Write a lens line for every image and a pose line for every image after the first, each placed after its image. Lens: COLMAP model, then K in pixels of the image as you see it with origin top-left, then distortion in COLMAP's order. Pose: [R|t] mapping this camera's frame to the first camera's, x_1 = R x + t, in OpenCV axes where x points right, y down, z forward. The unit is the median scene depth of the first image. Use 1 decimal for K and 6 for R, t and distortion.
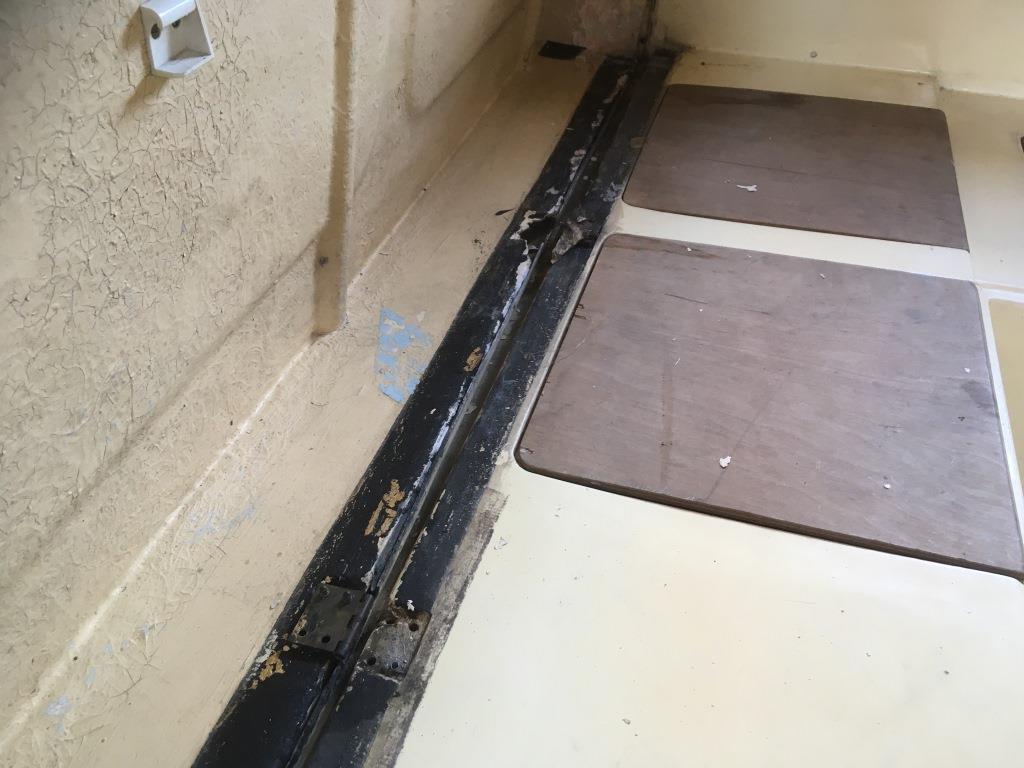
lens RADIAL K [[876.0, 0, 514.9], [0, 876.0, 382.4], [0, 0, 1]] dist [0.060232, -0.071429]
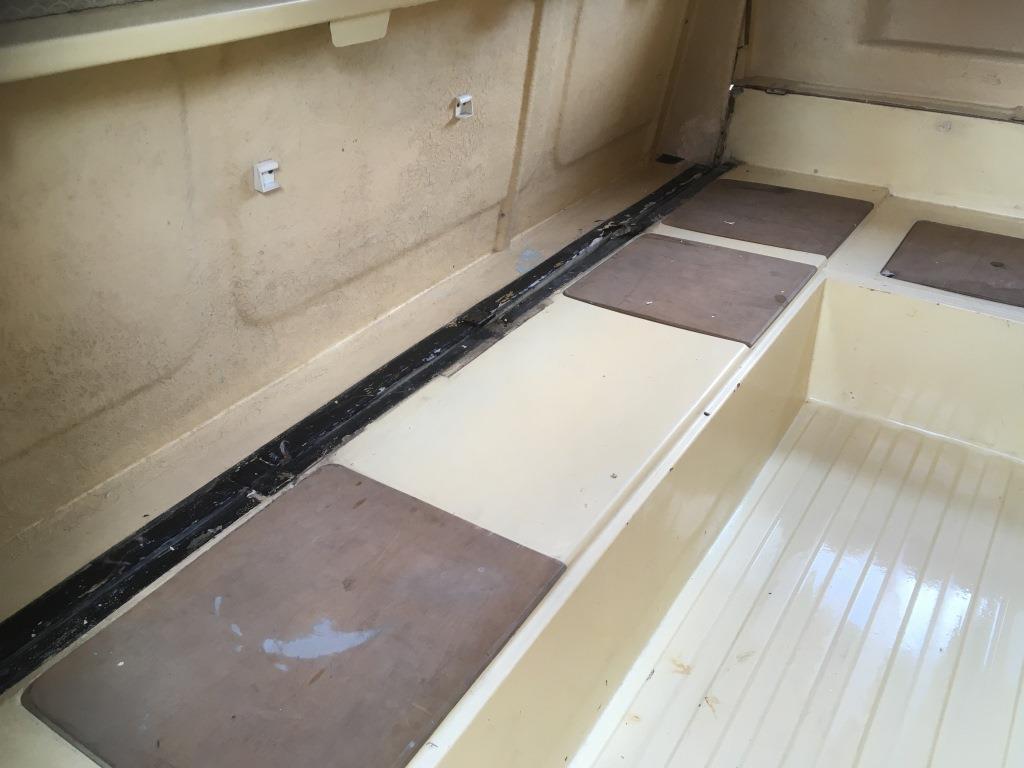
lens RADIAL K [[876.0, 0, 511.9], [0, 876.0, 386.0], [0, 0, 1]] dist [0.060232, -0.071429]
pose [[0.958305, 0.140167, -0.249006, 0.417374], [-0.177566, 0.974859, -0.134613, 0.570701], [0.223878, 0.173216, 0.959101, -1.069052]]
